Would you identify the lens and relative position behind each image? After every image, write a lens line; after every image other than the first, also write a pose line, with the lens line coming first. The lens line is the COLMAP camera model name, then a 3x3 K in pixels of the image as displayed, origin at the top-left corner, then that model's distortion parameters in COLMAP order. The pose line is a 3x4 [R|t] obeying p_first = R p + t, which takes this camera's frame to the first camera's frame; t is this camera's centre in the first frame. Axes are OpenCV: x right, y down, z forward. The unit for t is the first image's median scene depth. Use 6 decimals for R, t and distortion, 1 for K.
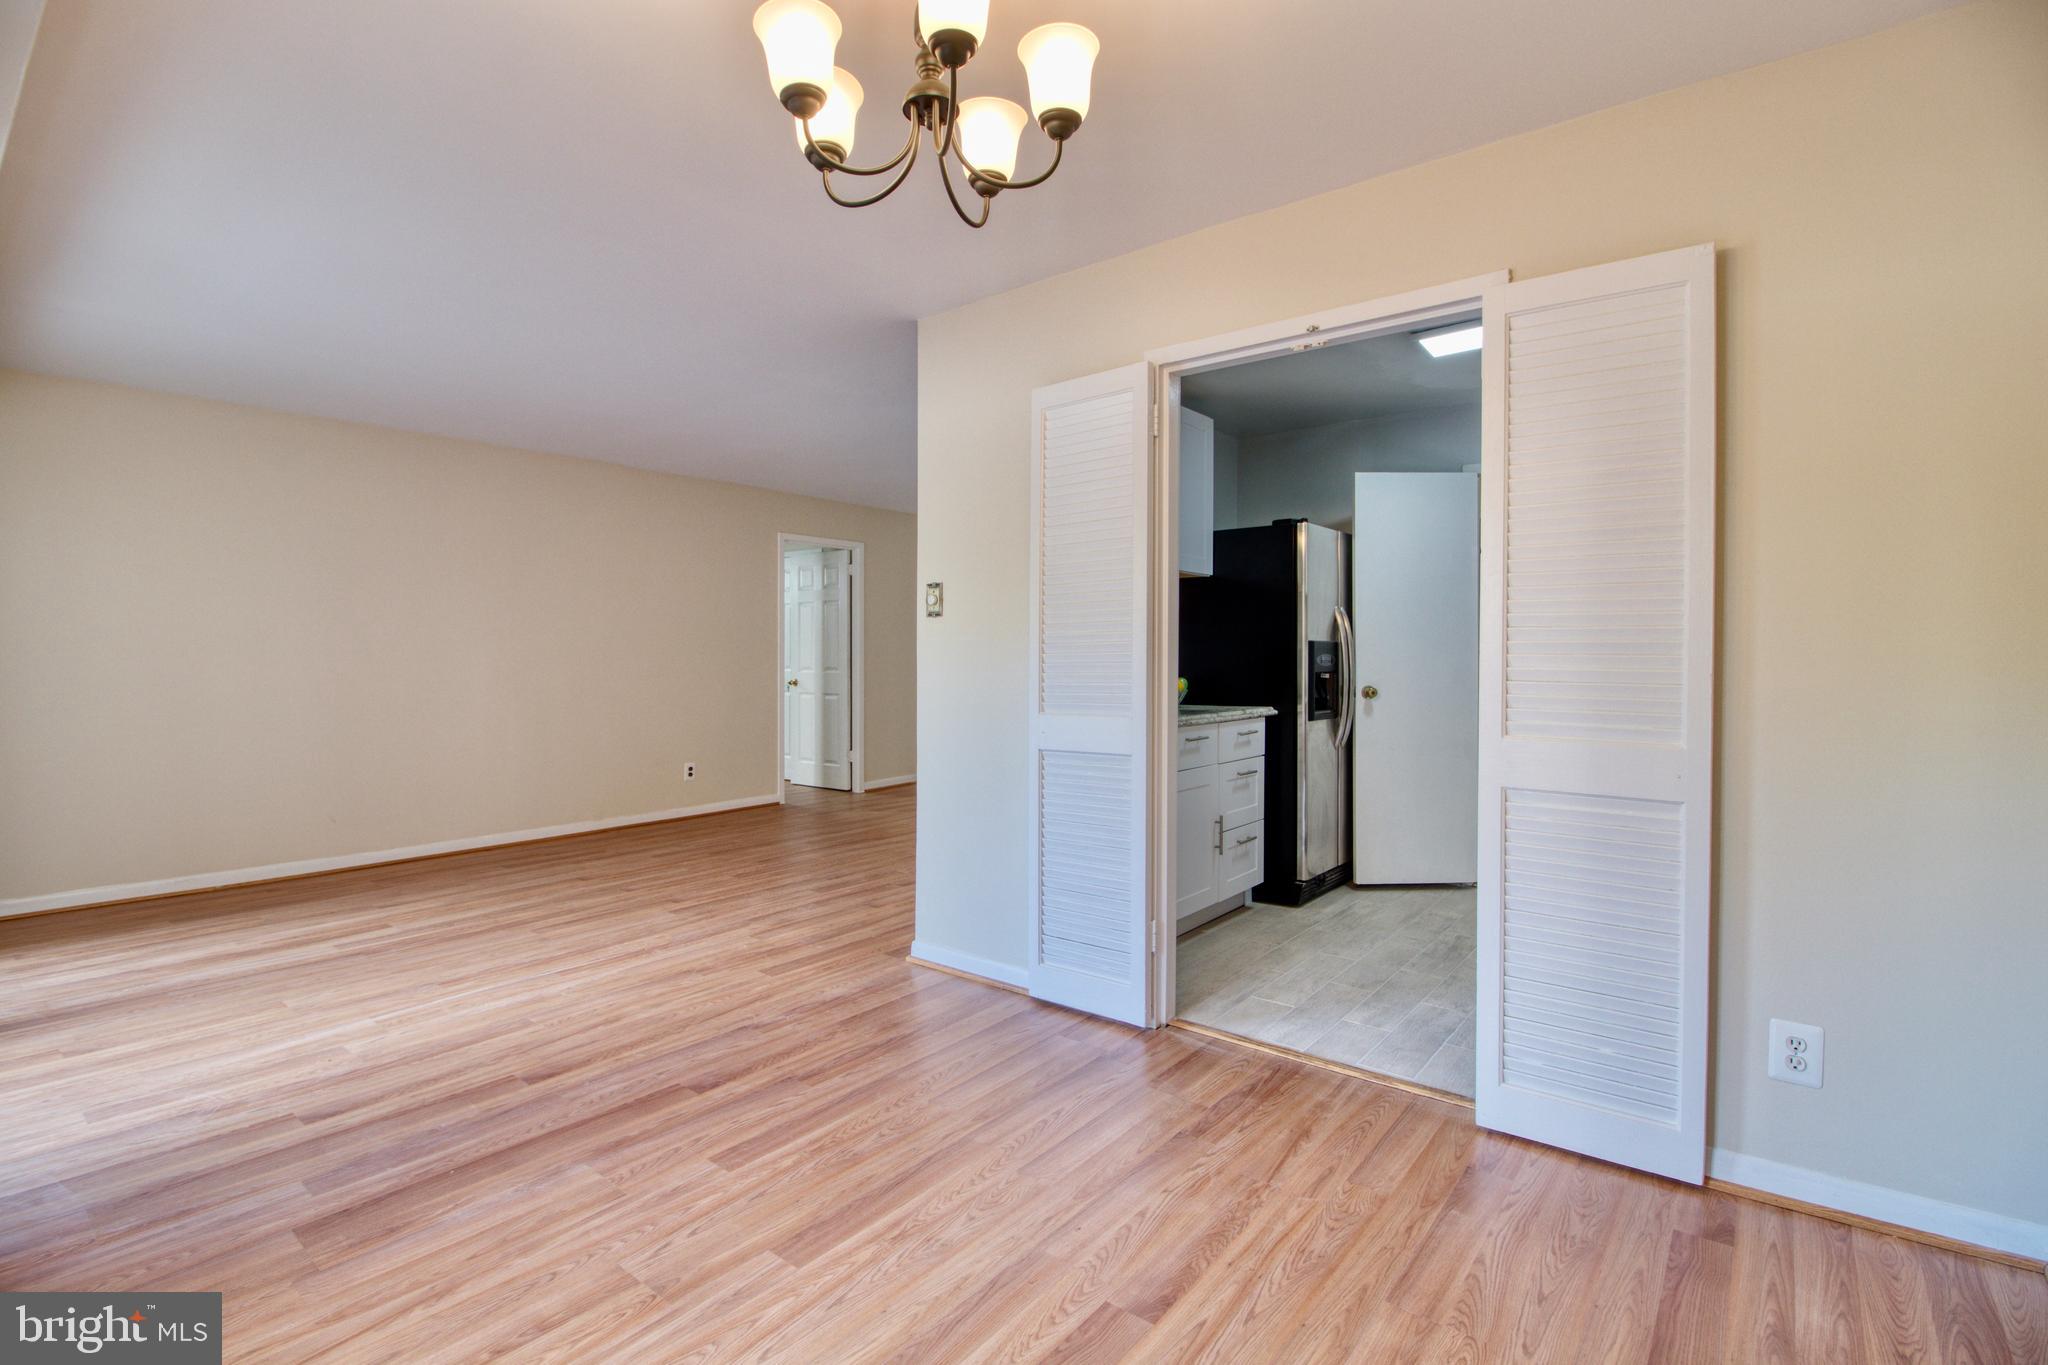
lens RADIAL K [[946.3, 0, 1019.9], [0, 946.3, 650.3], [0, 0, 1]] dist [-0.002891, -0.010054]
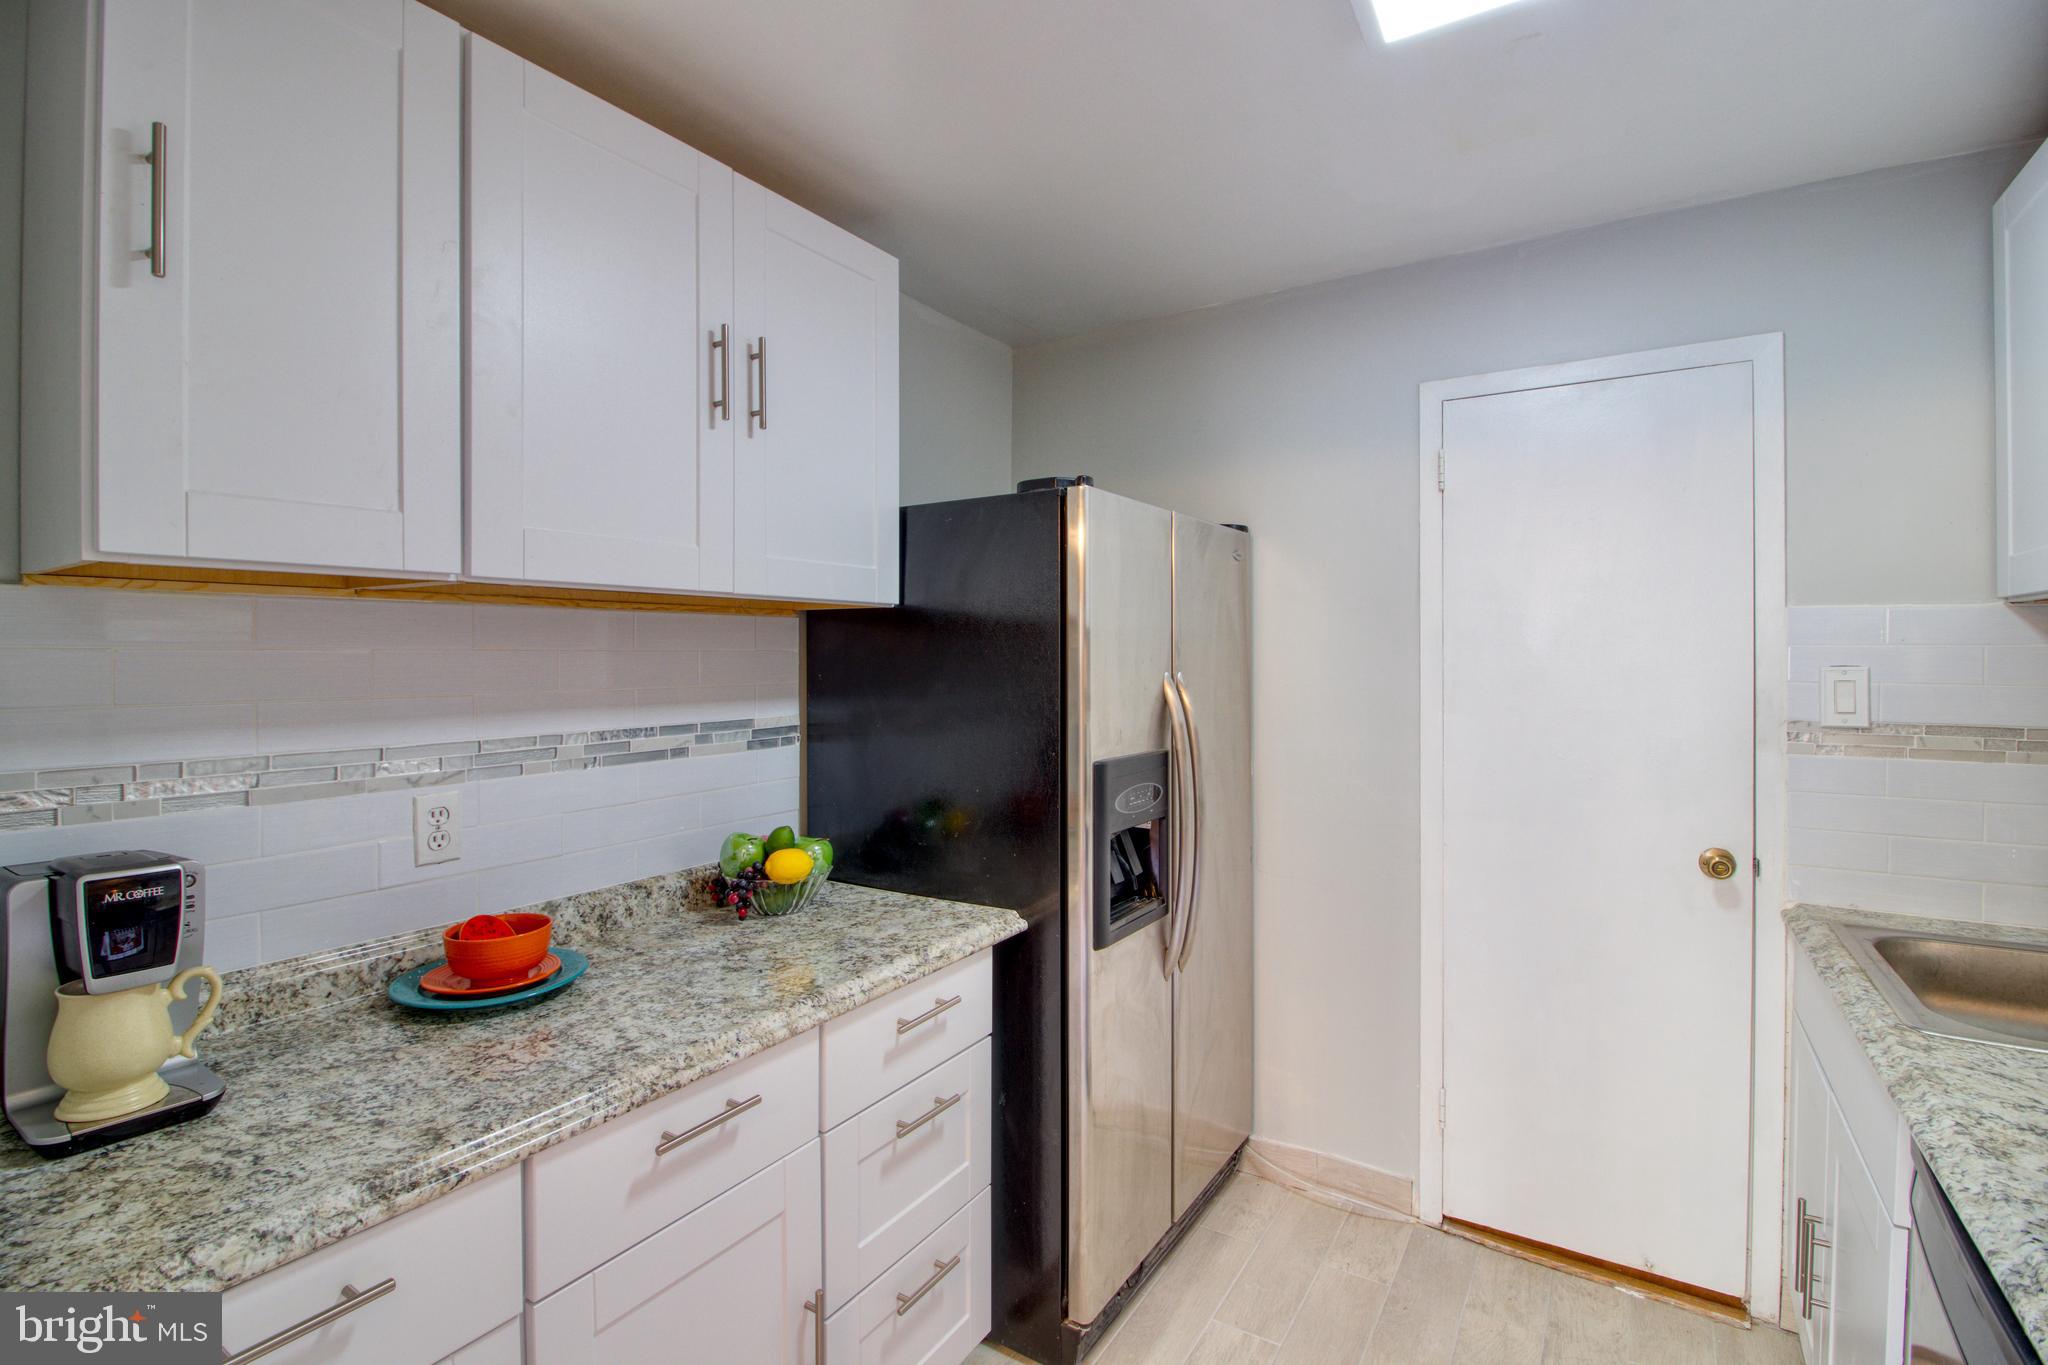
lens RADIAL K [[946.3, 0, 1022.8], [0, 946.3, 659.2], [0, 0, 1]] dist [-0.002891, -0.010054]
pose [[0.994511, -0.005206, 0.104500, 0.223672], [0.004293, 0.999951, 0.008953, -0.059649], [-0.104542, -0.008455, 0.994485, 0.564353]]
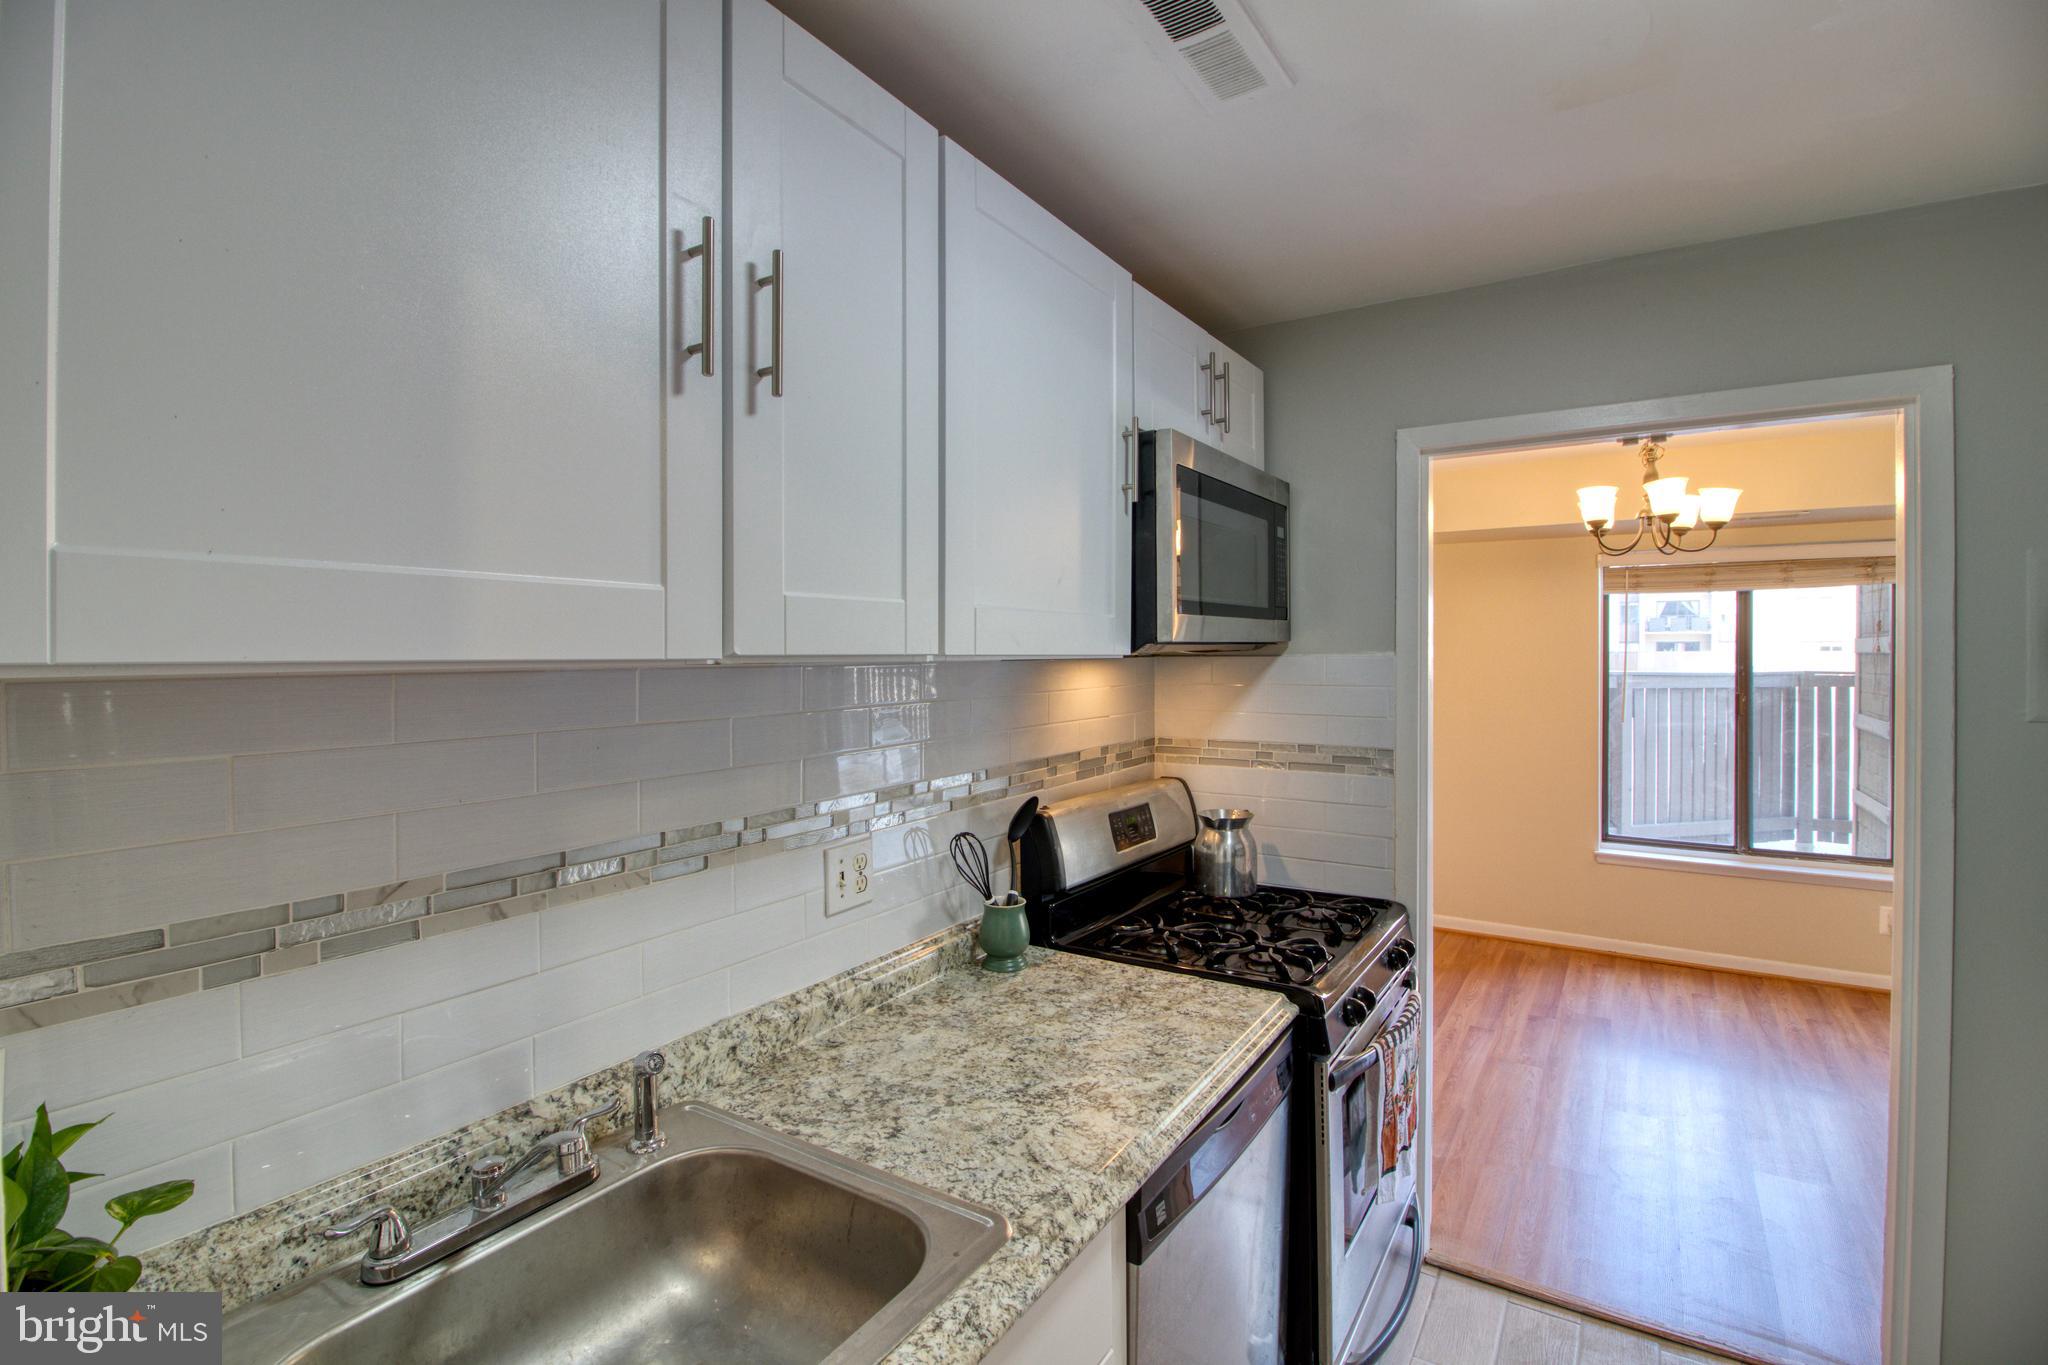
lens RADIAL K [[946.3, 0, 1027.0], [0, 946.3, 663.1], [0, 0, 1]] dist [-0.002891, -0.010054]
pose [[-0.993683, 0.007665, -0.111964, 0.207279], [0.007103, 0.999960, 0.005416, -0.080314], [0.112001, 0.004586, -0.993698, 1.321904]]
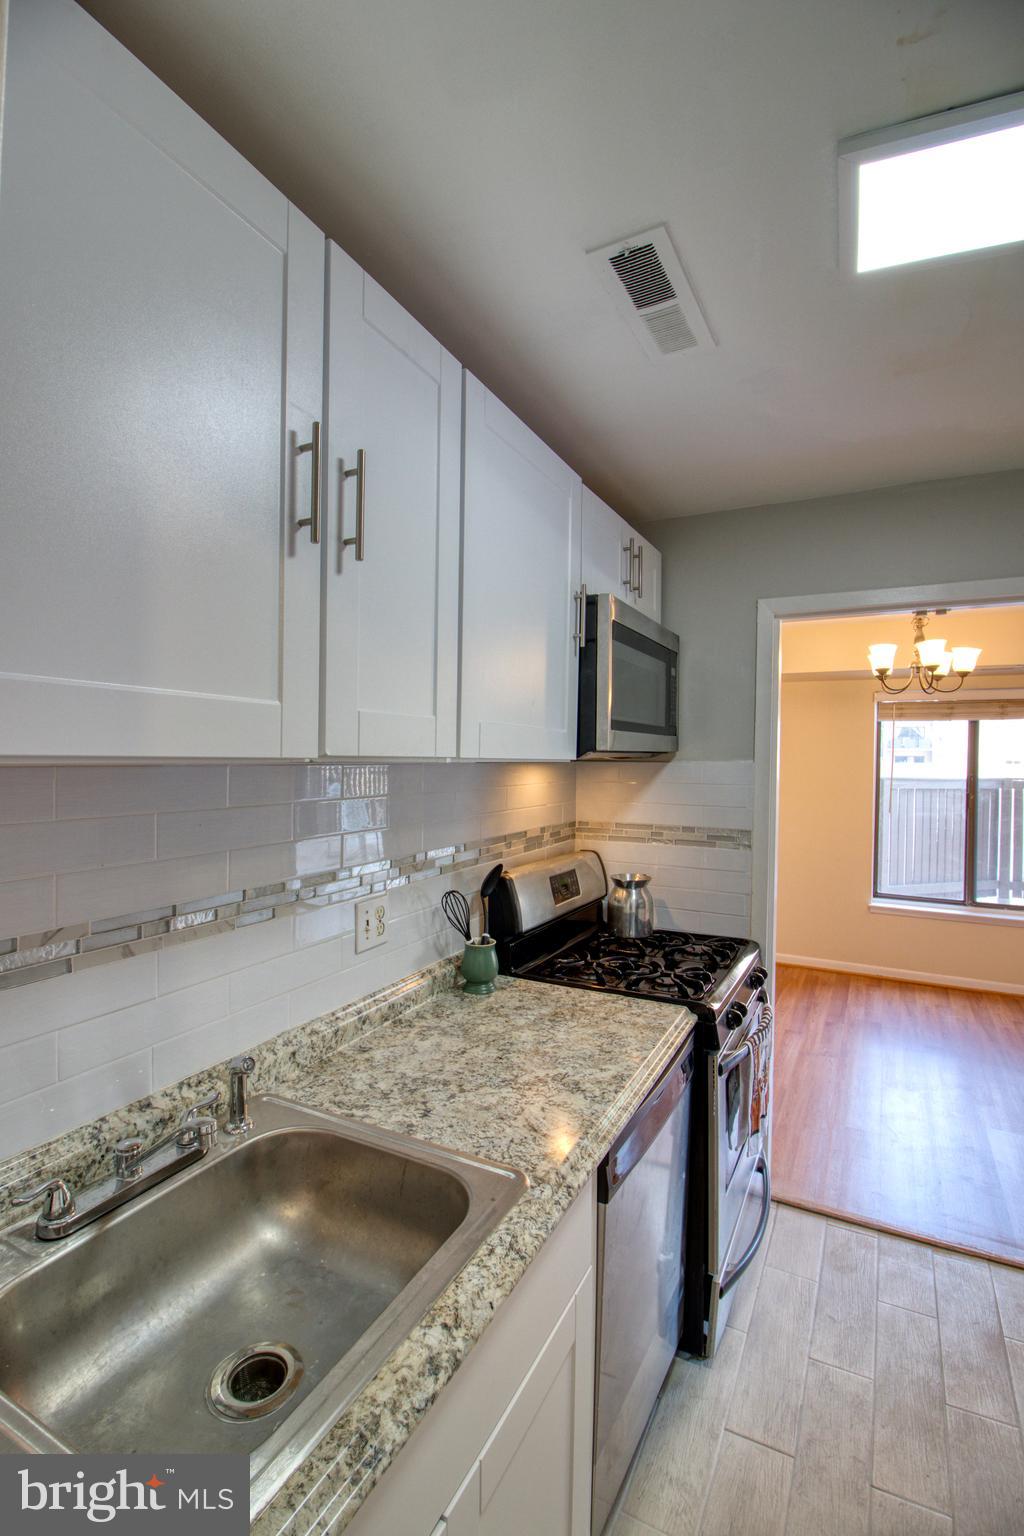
lens RADIAL K [[709.7, 0, 500.8], [0, 709.7, 772.2], [0, 0, 1]] dist [-0.002891, -0.010054]
pose [[-0.981088, -0.003692, -0.193526, 0.241966], [-0.006750, 0.999862, 0.015148, -0.080009], [0.193443, 0.016168, -0.980978, 1.320131]]
